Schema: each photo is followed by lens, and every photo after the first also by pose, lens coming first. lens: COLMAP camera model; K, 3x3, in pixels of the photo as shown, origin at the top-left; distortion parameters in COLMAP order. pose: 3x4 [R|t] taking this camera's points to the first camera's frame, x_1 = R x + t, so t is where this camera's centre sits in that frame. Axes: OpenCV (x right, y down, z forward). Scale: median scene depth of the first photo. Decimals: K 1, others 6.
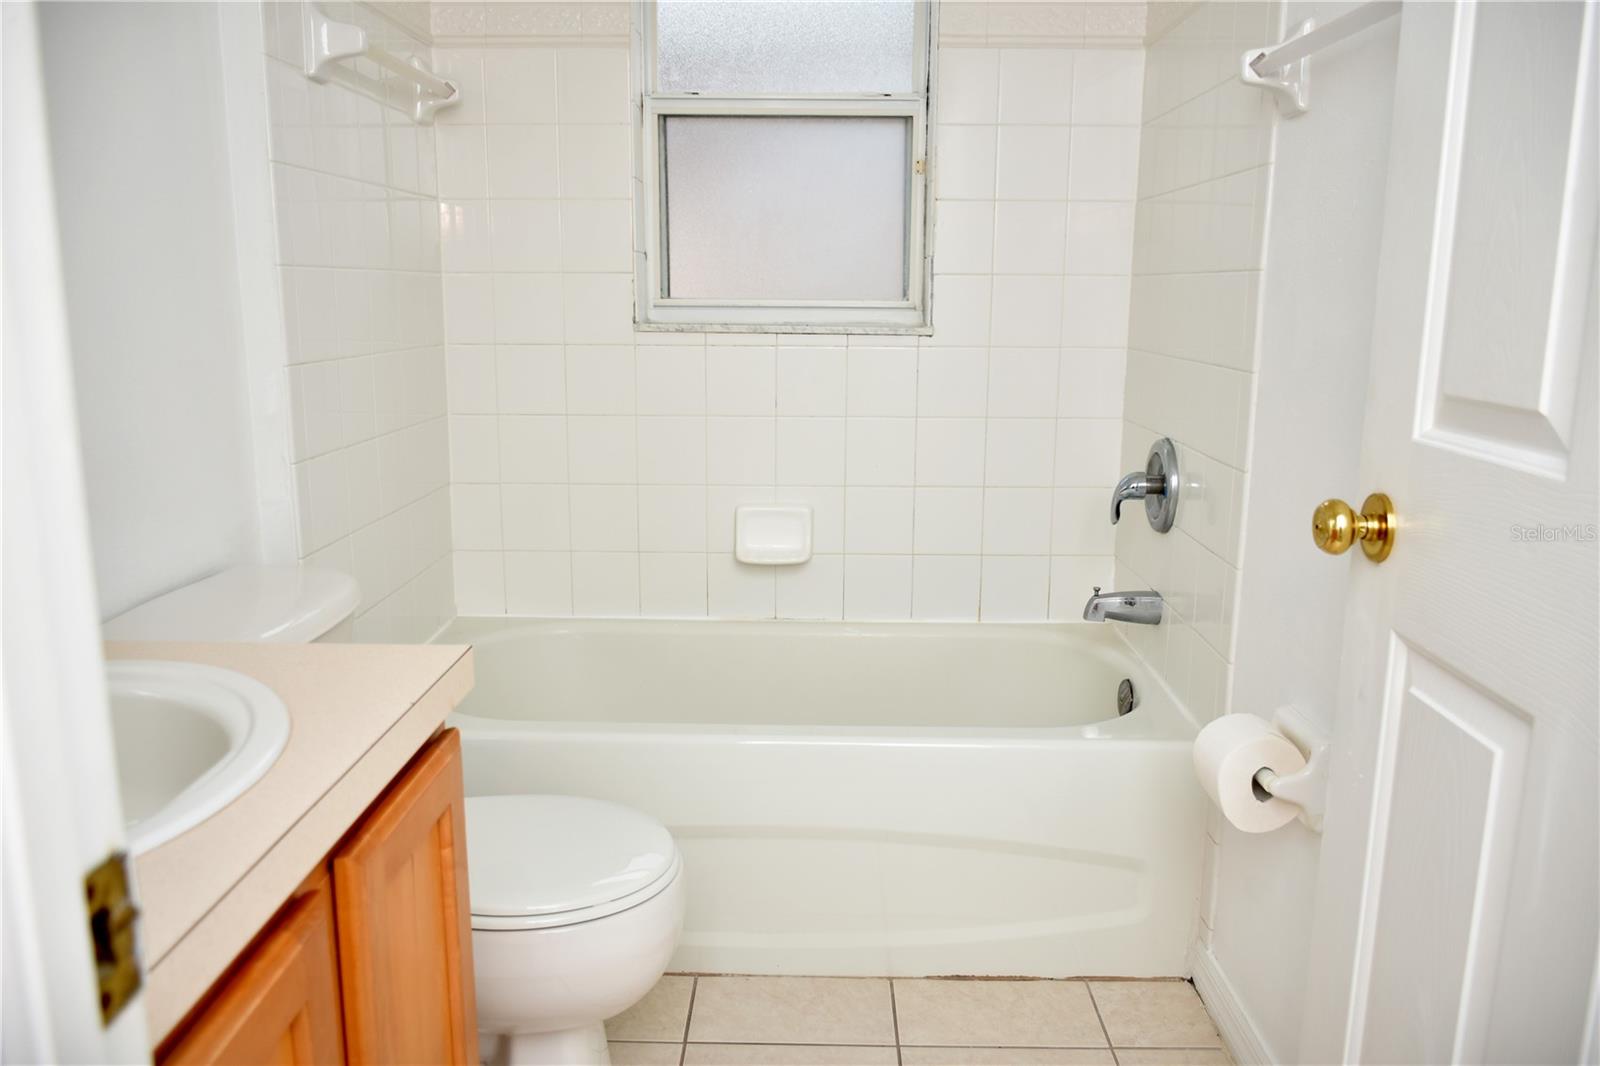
lens RADIAL K [[1275.5, 0, 800.0], [0, 1275.5, 533.0], [0, 0, 1]] dist [-0.005671, -0.001421]
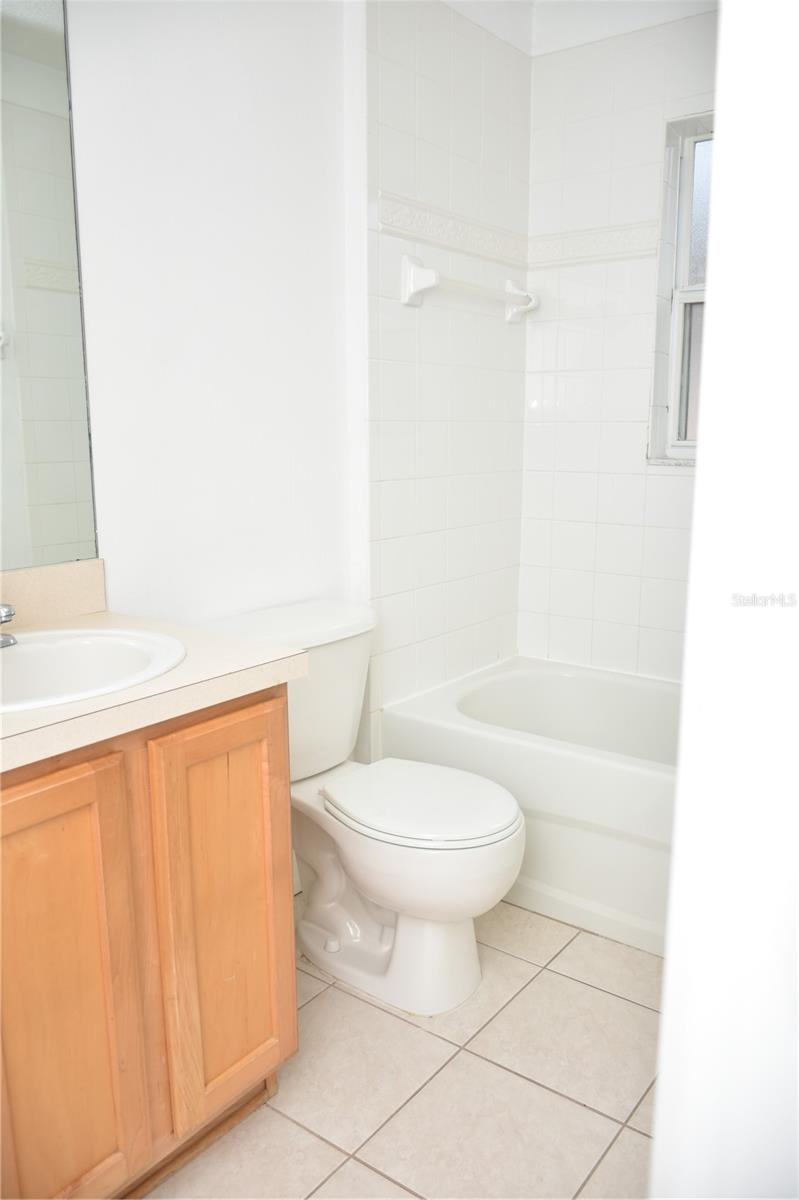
lens RADIAL K [[975.6, 0, 399.5], [0, 975.6, 600.0], [0, 0, 1]] dist [0.002867, 0.000255]
pose [[0.803654, 0.103384, -0.586048, 0.285605], [-0.109343, 0.993681, 0.025350, -0.012039], [0.584965, 0.043707, 0.809880, 0.007640]]
